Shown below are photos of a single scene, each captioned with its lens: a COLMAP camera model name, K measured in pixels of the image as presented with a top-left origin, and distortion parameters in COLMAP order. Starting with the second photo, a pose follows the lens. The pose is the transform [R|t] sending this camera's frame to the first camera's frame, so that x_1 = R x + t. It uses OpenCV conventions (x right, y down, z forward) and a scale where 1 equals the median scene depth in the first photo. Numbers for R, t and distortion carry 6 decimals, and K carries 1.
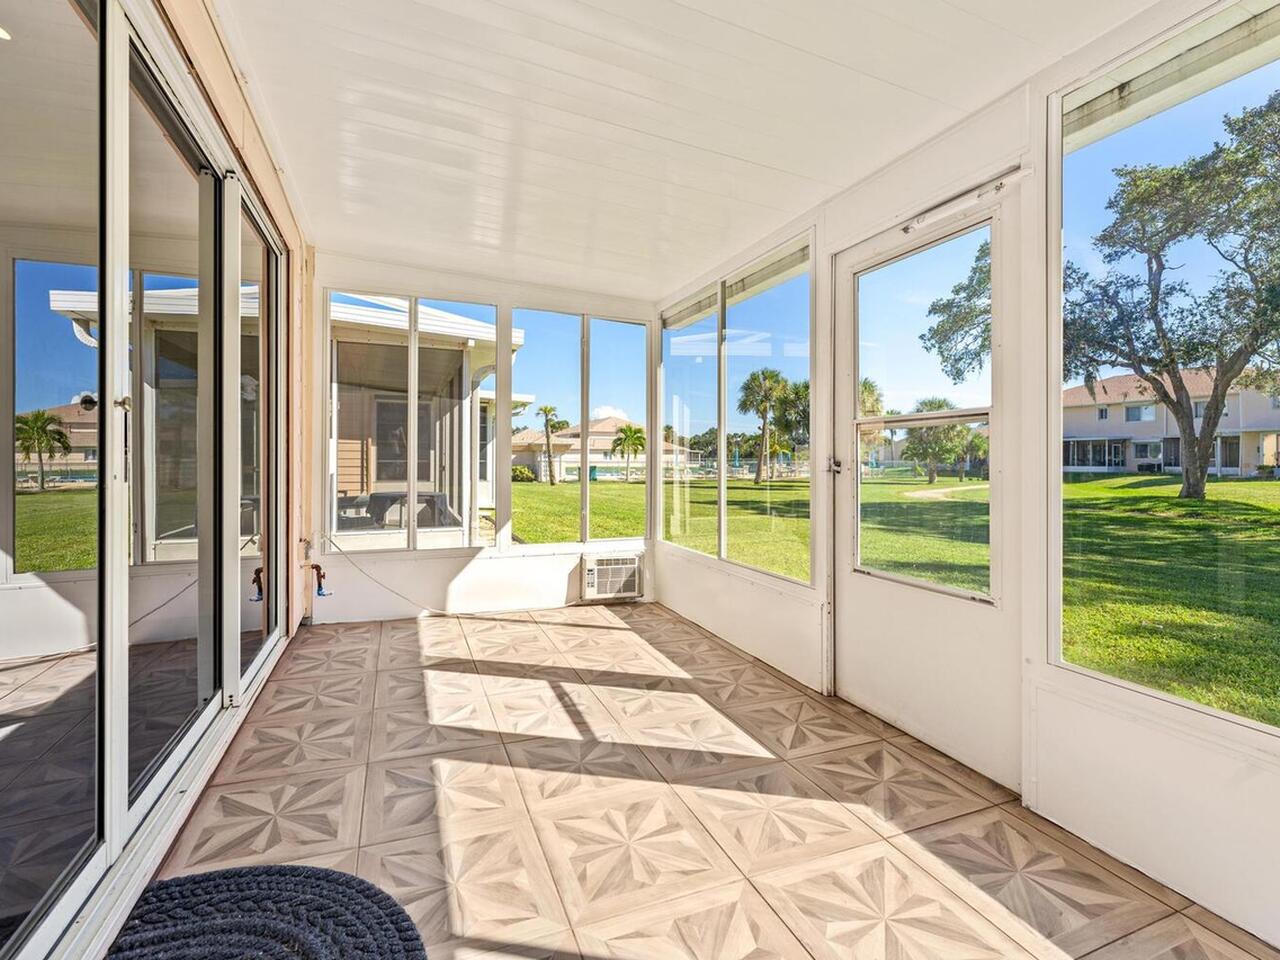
lens RADIAL K [[587.3, 0, 635.9], [0, 587.3, 467.8], [0, 0, 1]] dist [-0.001174, 0.000144]
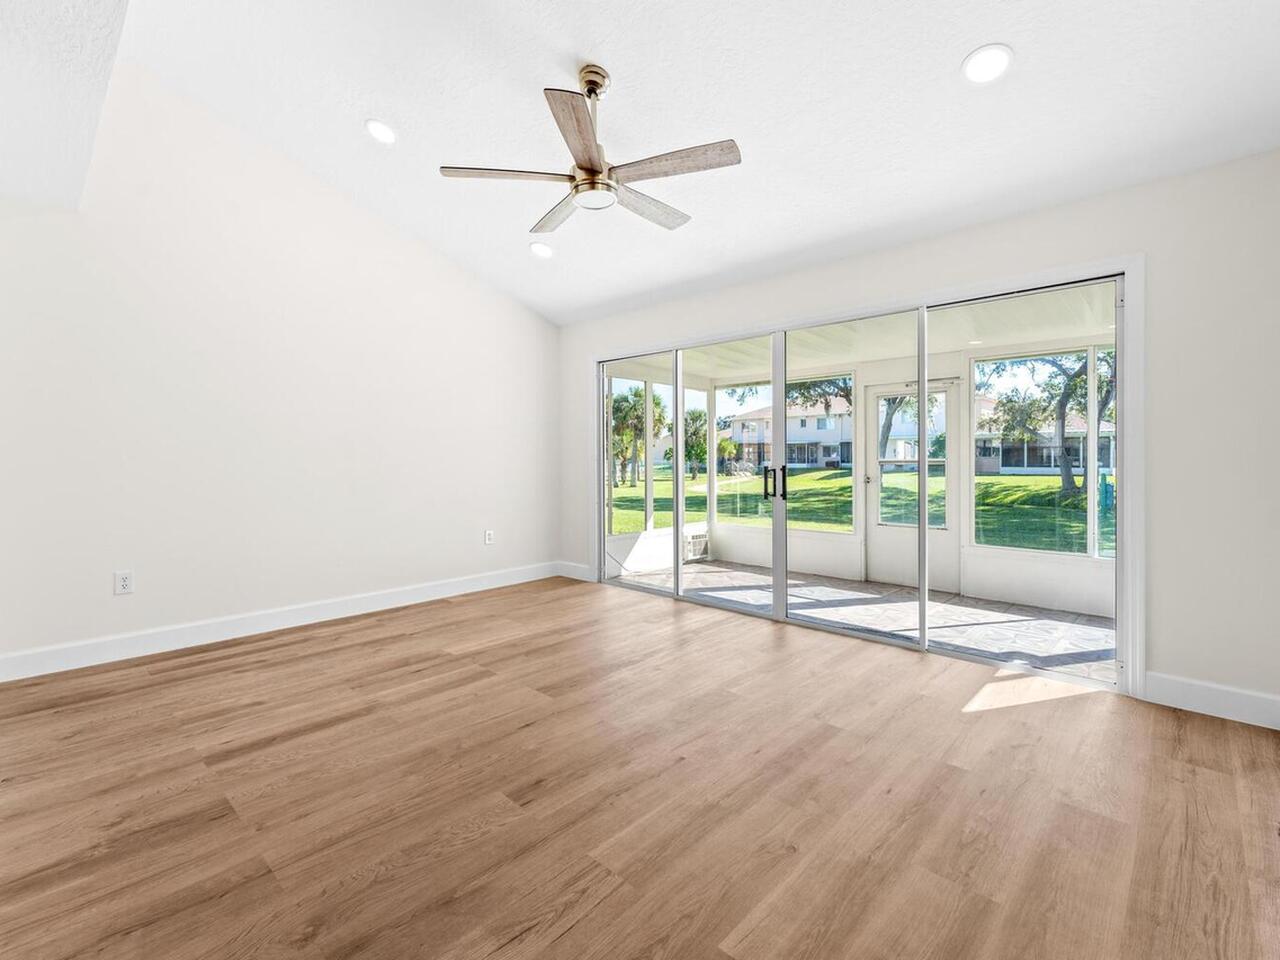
lens RADIAL K [[587.3, 0, 641.9], [0, 587.3, 477.1], [0, 0, 1]] dist [-0.001174, 0.000144]
pose [[0.906952, -0.021257, 0.420696, -0.132027], [0.013545, 0.999681, 0.021310, -0.006831], [-0.421015, -0.013629, 0.906951, -0.064915]]
